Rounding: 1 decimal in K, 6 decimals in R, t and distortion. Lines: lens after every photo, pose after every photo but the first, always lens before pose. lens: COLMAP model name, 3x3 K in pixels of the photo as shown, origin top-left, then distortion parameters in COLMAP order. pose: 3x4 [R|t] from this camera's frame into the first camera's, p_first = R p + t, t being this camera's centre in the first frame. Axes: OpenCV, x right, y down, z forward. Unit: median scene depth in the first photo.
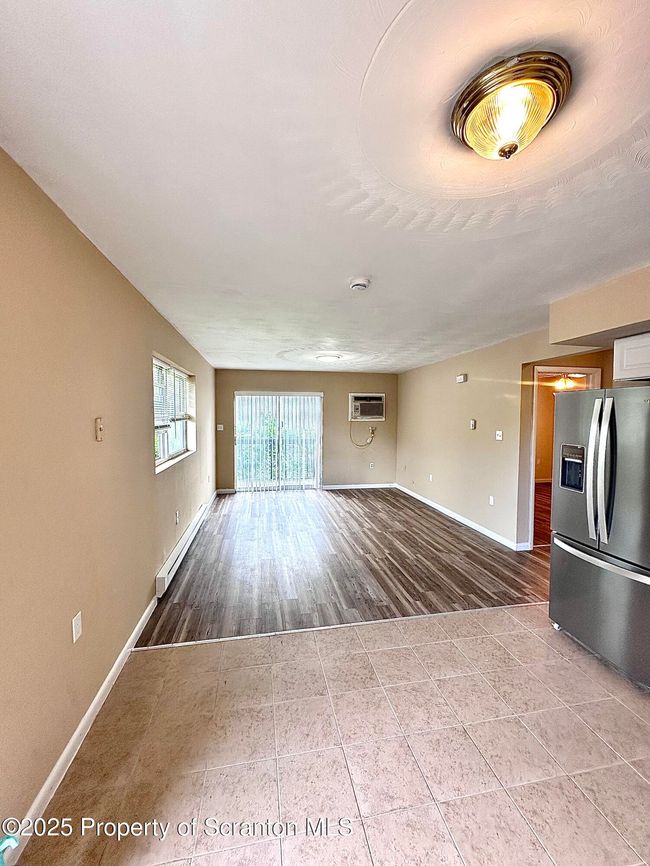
lens RADIAL K [[354.7, 0, 324.3], [0, 354.7, 427.8], [0, 0, 1]] dist [0.008270, -0.000916]
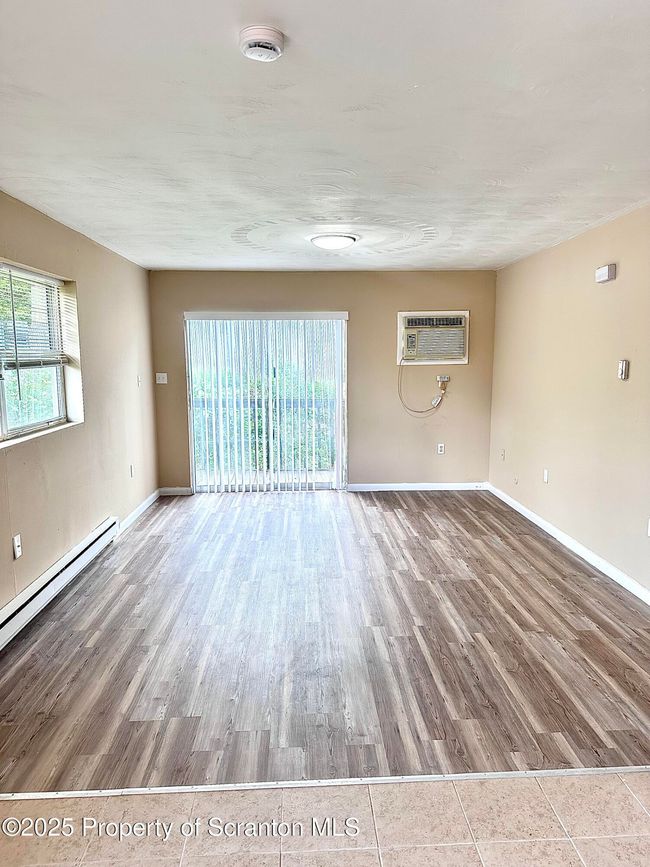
lens RADIAL K [[611.8, 0, 322.7], [0, 611.8, 429.4], [0, 0, 1]] dist [0.066294, -0.069782]
pose [[0.989909, 0.007440, -0.141510, 0.142484], [0.004961, 0.996189, 0.087078, -0.004631], [0.141619, -0.086901, 0.986099, 0.117100]]
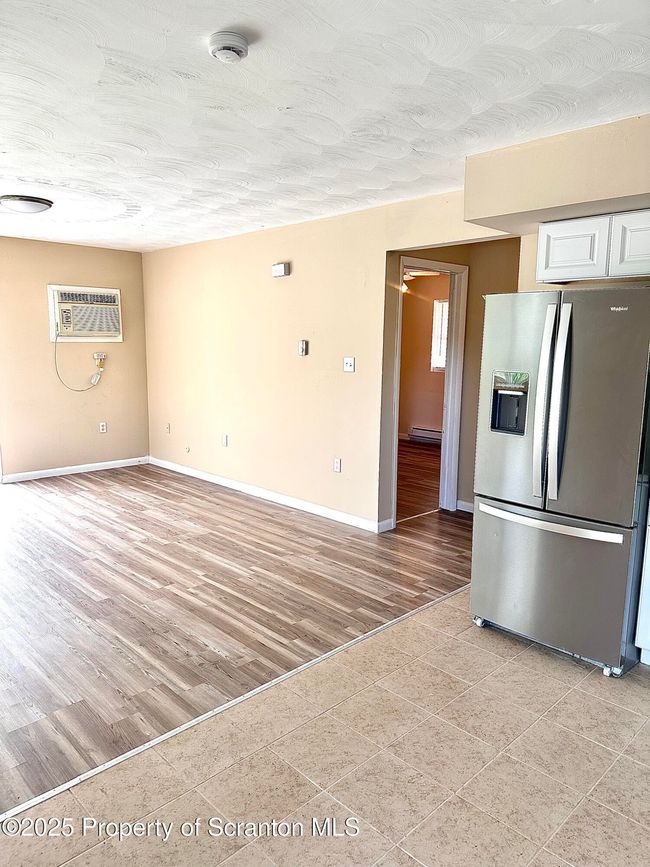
lens RADIAL K [[611.8, 0, 319.3], [0, 611.8, 431.2], [0, 0, 1]] dist [0.066294, -0.069782]
pose [[0.838778, -0.077852, 0.538879, -0.151337], [0.013351, 0.992368, 0.122586, 0.005817], [-0.544310, -0.095628, 0.833416, 0.089598]]
